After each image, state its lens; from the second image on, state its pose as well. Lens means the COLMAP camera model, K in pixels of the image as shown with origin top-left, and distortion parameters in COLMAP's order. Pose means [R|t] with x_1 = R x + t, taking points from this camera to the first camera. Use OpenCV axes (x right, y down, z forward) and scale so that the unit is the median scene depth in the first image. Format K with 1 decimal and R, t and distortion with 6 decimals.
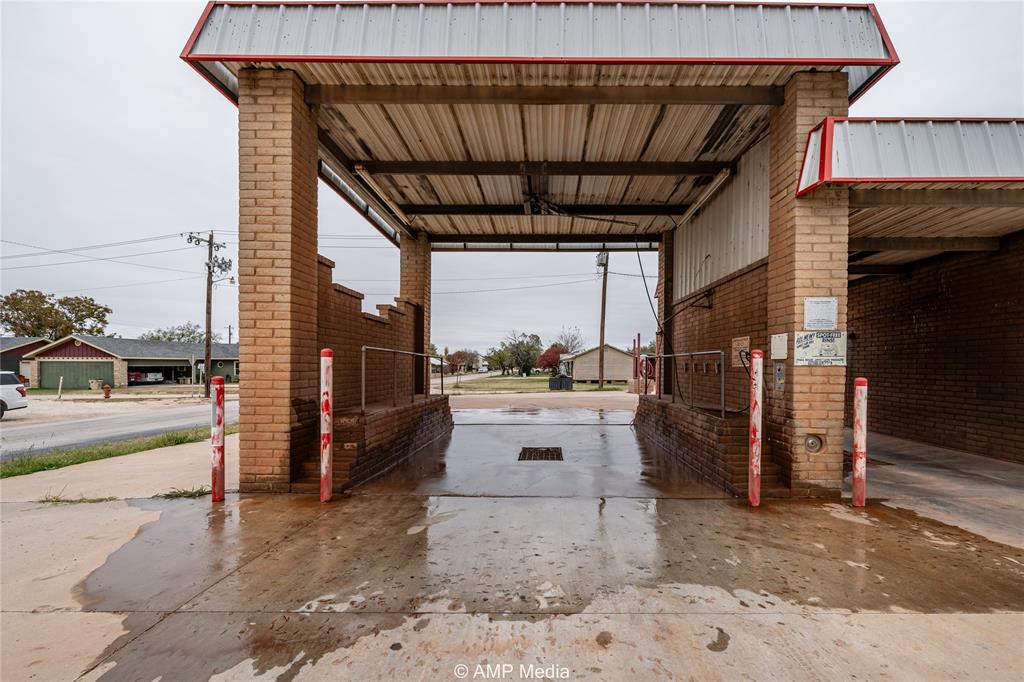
lens RADIAL K [[435.2, 0, 533.4], [0, 435.2, 361.0], [0, 0, 1]] dist [-0.006578, -0.000101]
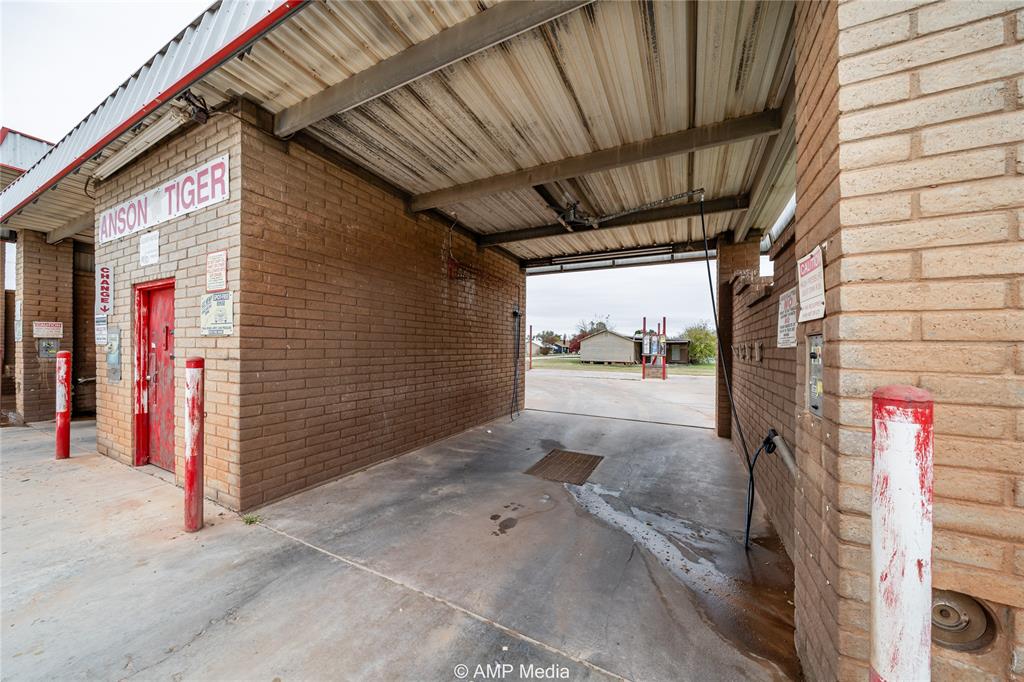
lens RADIAL K [[333.1, 0, 517.9], [0, 333.1, 340.6], [0, 0, 1]] dist [-0.001532, -0.000057]
pose [[0.899144, -0.001754, -0.437648, 2.767729], [-0.004570, 0.999900, -0.013397, 0.014757], [0.437628, 0.014046, 0.899046, 0.651247]]
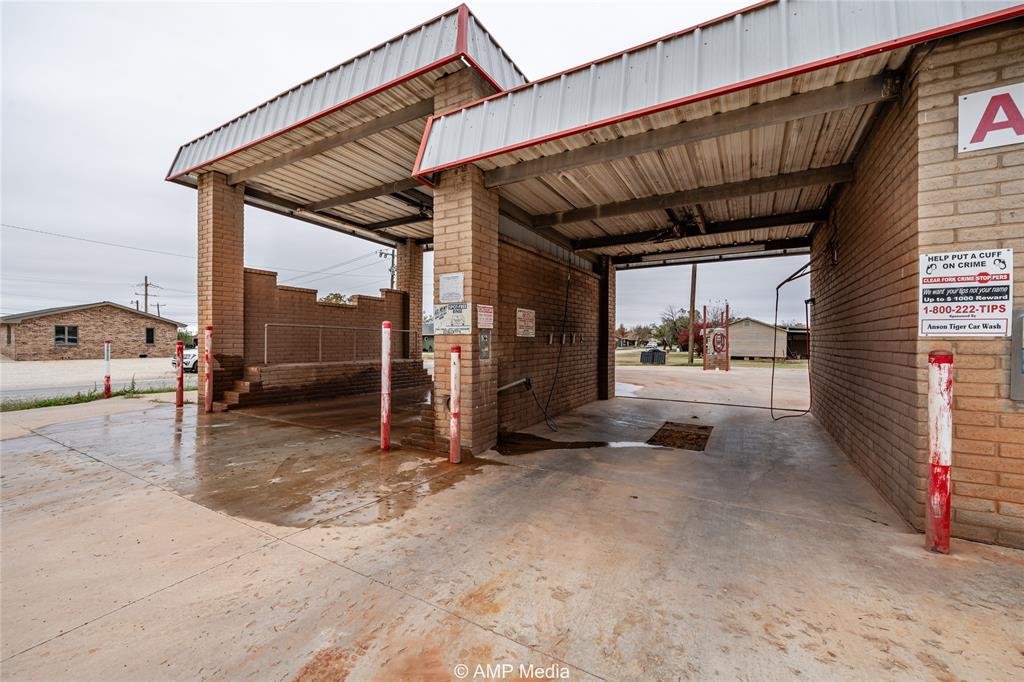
lens RADIAL K [[392.6, 0, 507.1], [0, 392.6, 339.1], [0, 0, 1]] dist [0.000670, 0.000039]
pose [[0.869903, 0.002004, -0.493219, 1.199223], [0.000986, 0.999983, 0.005802, 0.015610], [0.493222, -0.005534, 0.869886, 0.180751]]
